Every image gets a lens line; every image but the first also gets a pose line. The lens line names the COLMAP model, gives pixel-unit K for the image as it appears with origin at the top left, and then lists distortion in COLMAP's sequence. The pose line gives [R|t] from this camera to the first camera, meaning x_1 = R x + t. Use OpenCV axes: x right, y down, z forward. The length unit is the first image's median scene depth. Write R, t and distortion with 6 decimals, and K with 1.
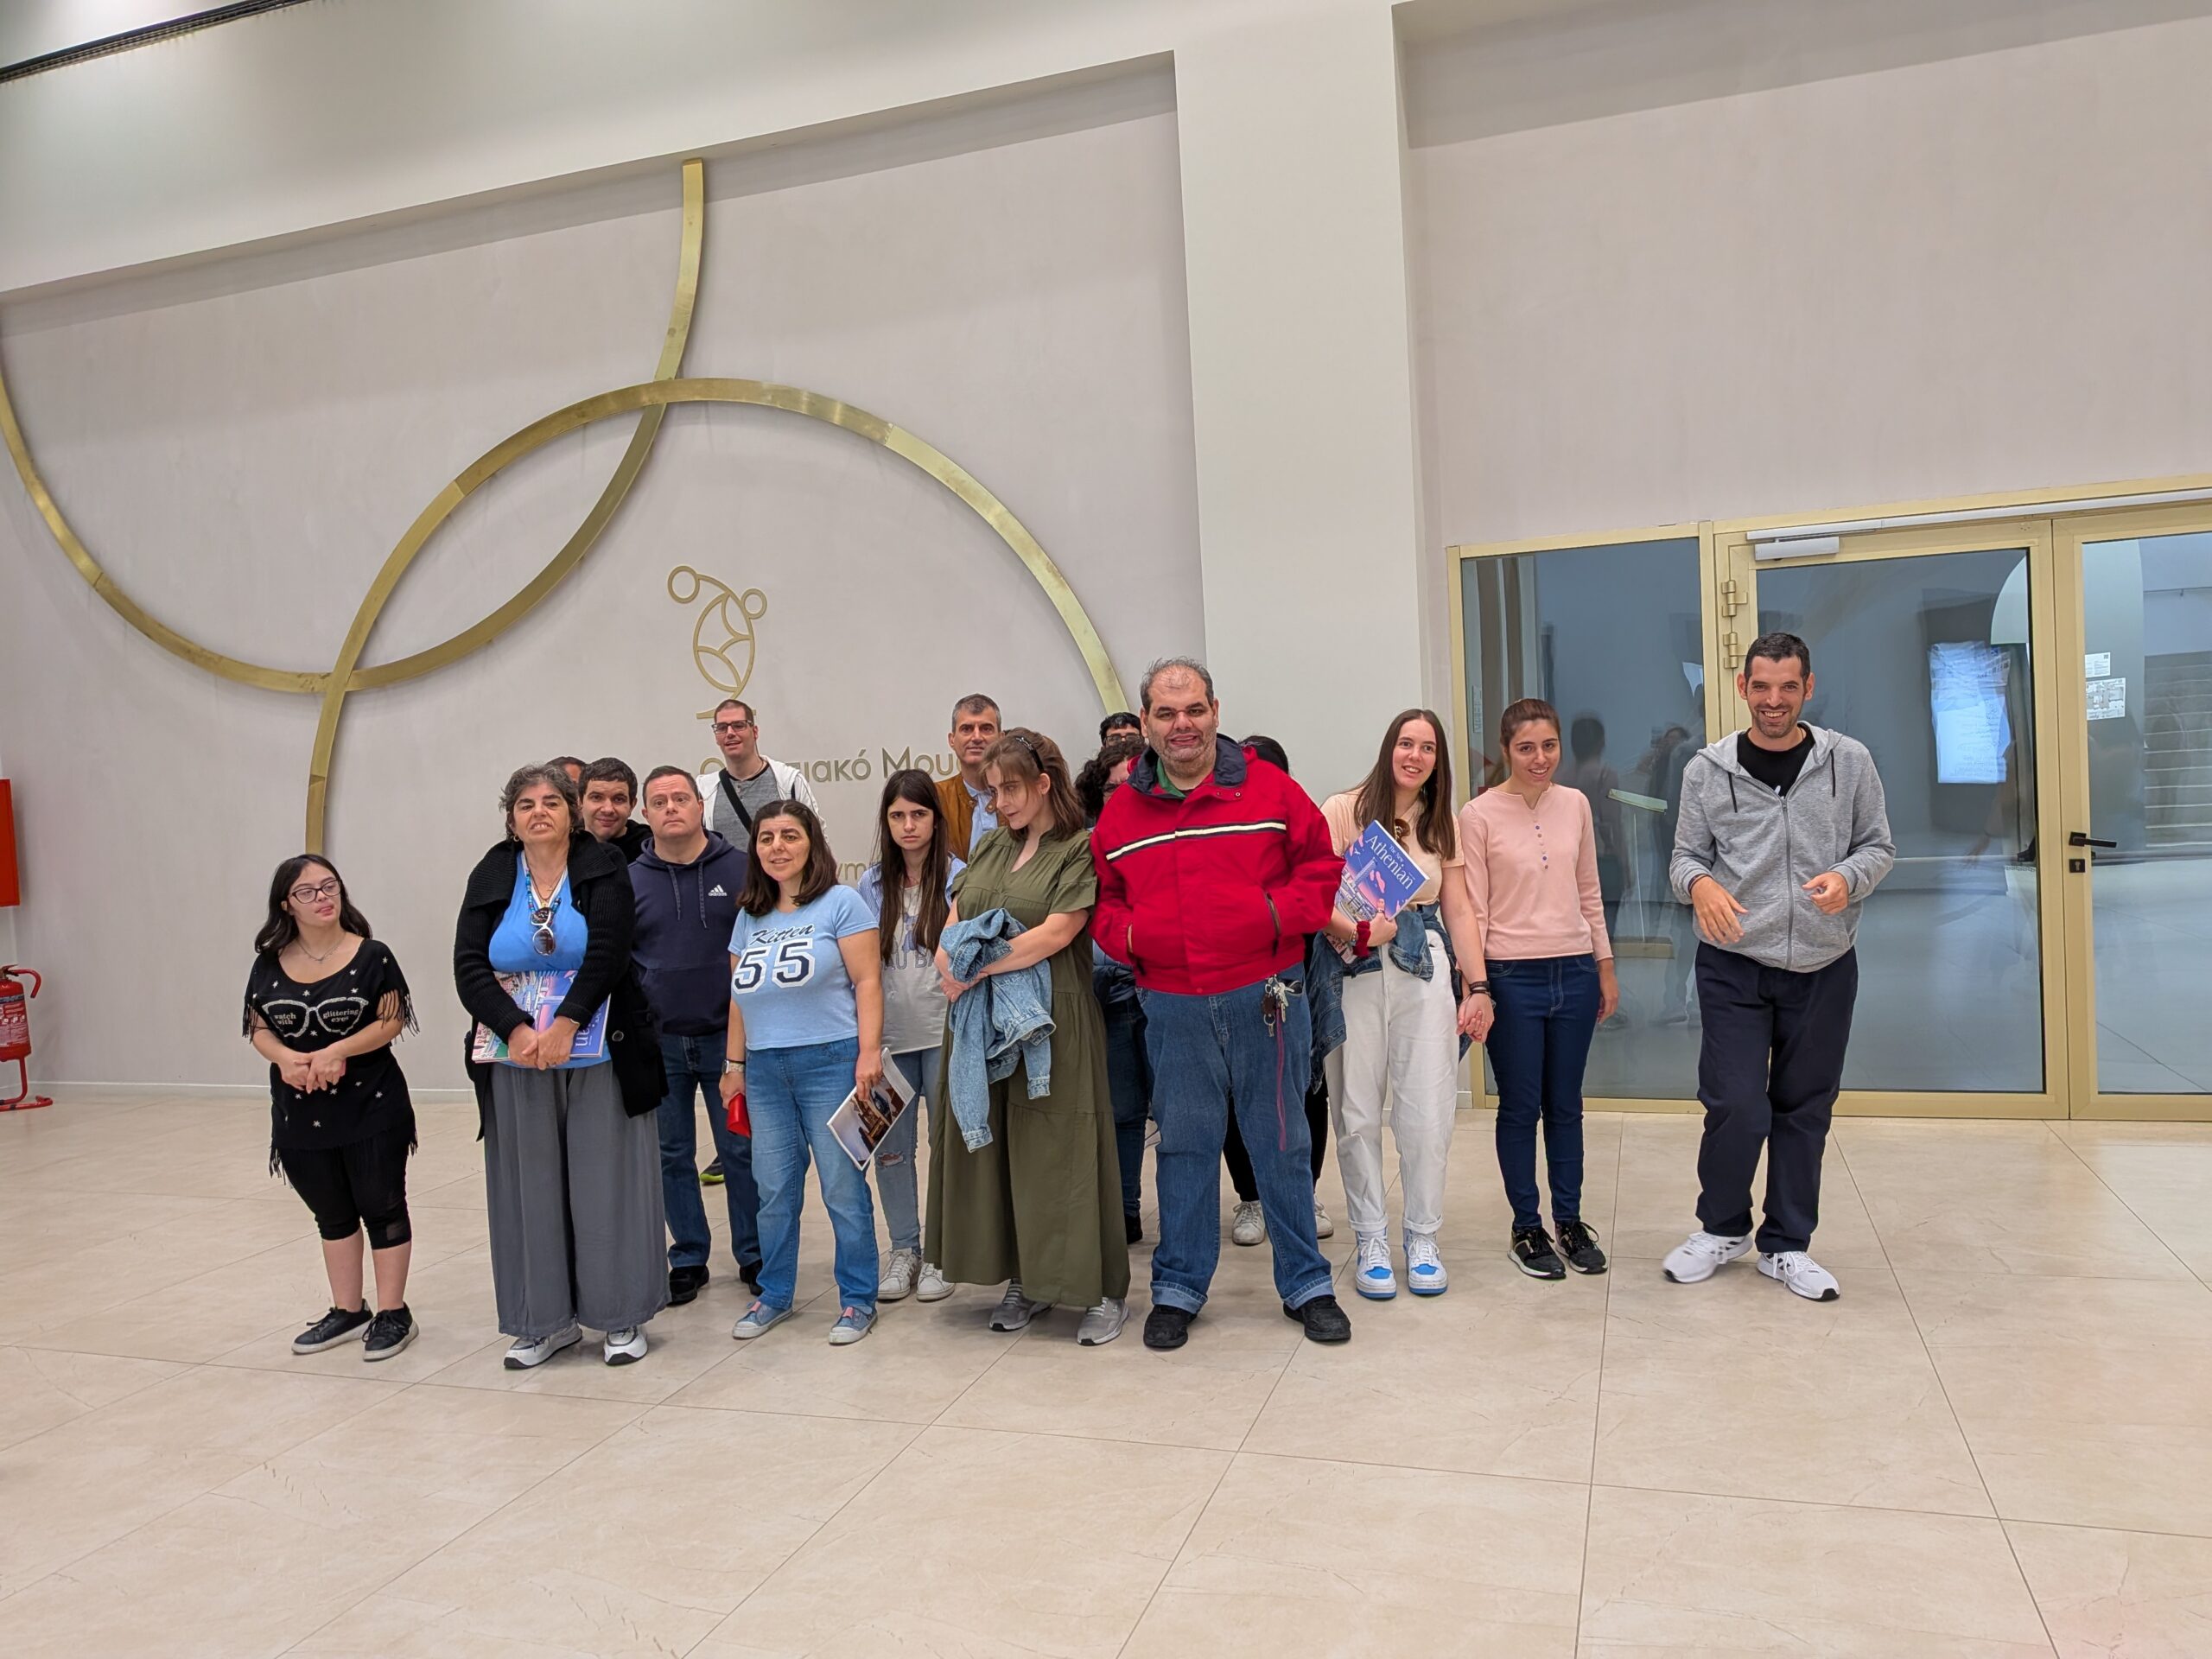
lens RADIAL K [[1514.0, 0, 1106.0], [0, 1514.0, 829.5], [0, 0, 1]] dist [-0.004939, -0.002712]
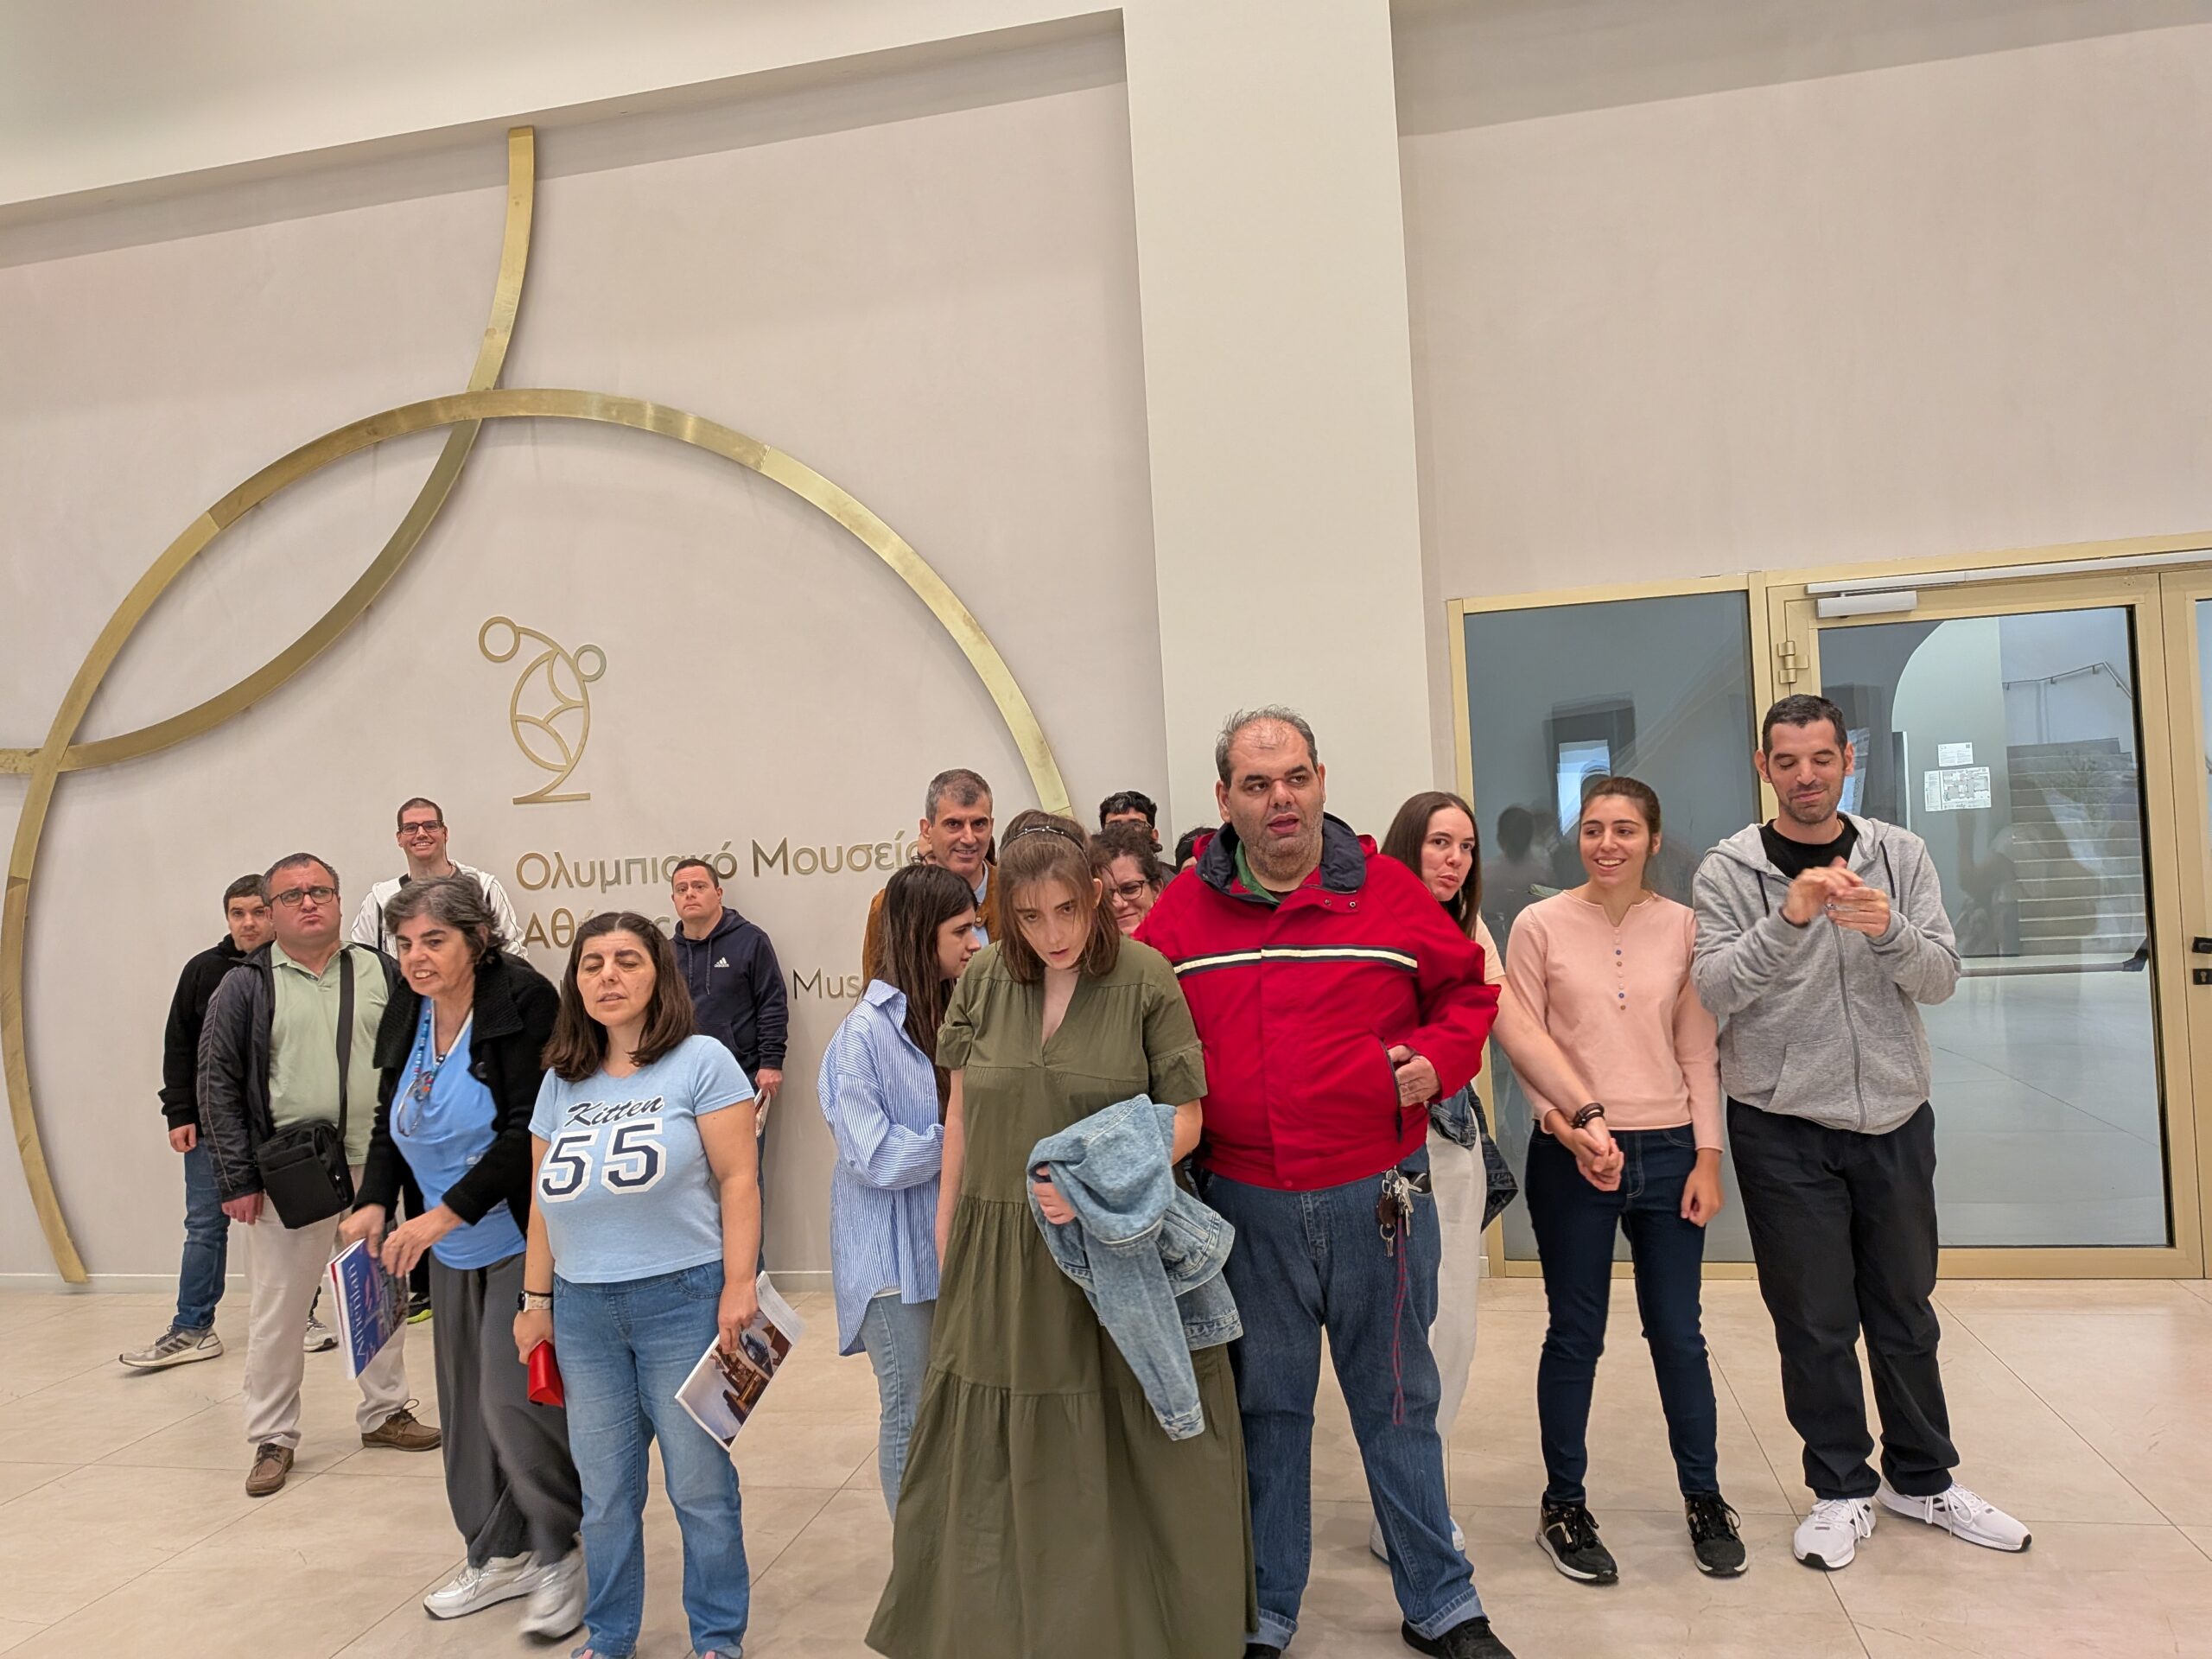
lens RADIAL K [[1287.2, 0, 1106.0], [0, 1287.2, 829.5], [0, 0, 1]] dist [0.000224, -0.000568]
pose [[0.990630, -0.000430, 0.136574, -0.058895], [0.009100, 0.997981, -0.062858, -0.016470], [-0.136271, 0.063512, 0.988634, 0.317718]]
